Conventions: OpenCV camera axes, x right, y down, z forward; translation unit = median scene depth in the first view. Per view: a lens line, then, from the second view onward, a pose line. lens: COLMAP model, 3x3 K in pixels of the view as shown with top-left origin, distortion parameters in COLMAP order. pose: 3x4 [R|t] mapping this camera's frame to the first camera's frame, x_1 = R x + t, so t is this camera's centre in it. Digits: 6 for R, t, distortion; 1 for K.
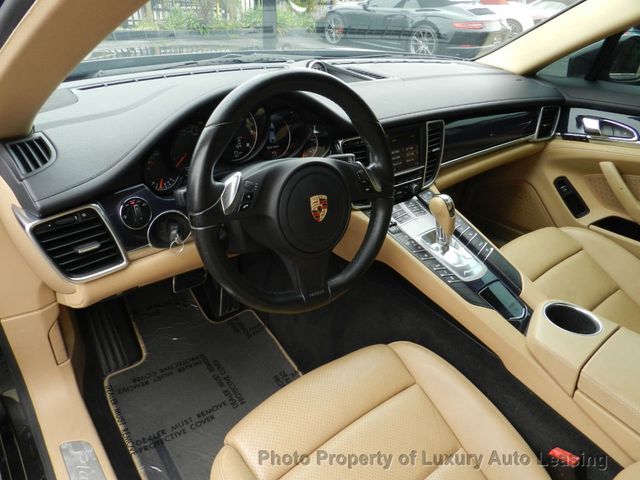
lens RADIAL K [[430.9, 0, 320.0], [0, 430.9, 241.8], [0, 0, 1]] dist [0.020855, -0.010475]
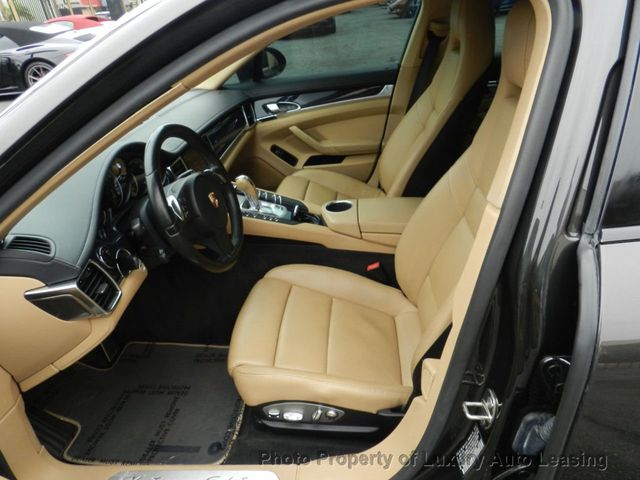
lens RADIAL K [[430.9, 0, 320.0], [0, 430.9, 241.8], [0, 0, 1]] dist [0.020855, -0.010475]
pose [[0.678204, -0.463287, 0.570443, -0.358201], [0.477045, 0.868010, 0.137795, 0.010686], [-0.558988, 0.178674, 0.809696, -0.247654]]
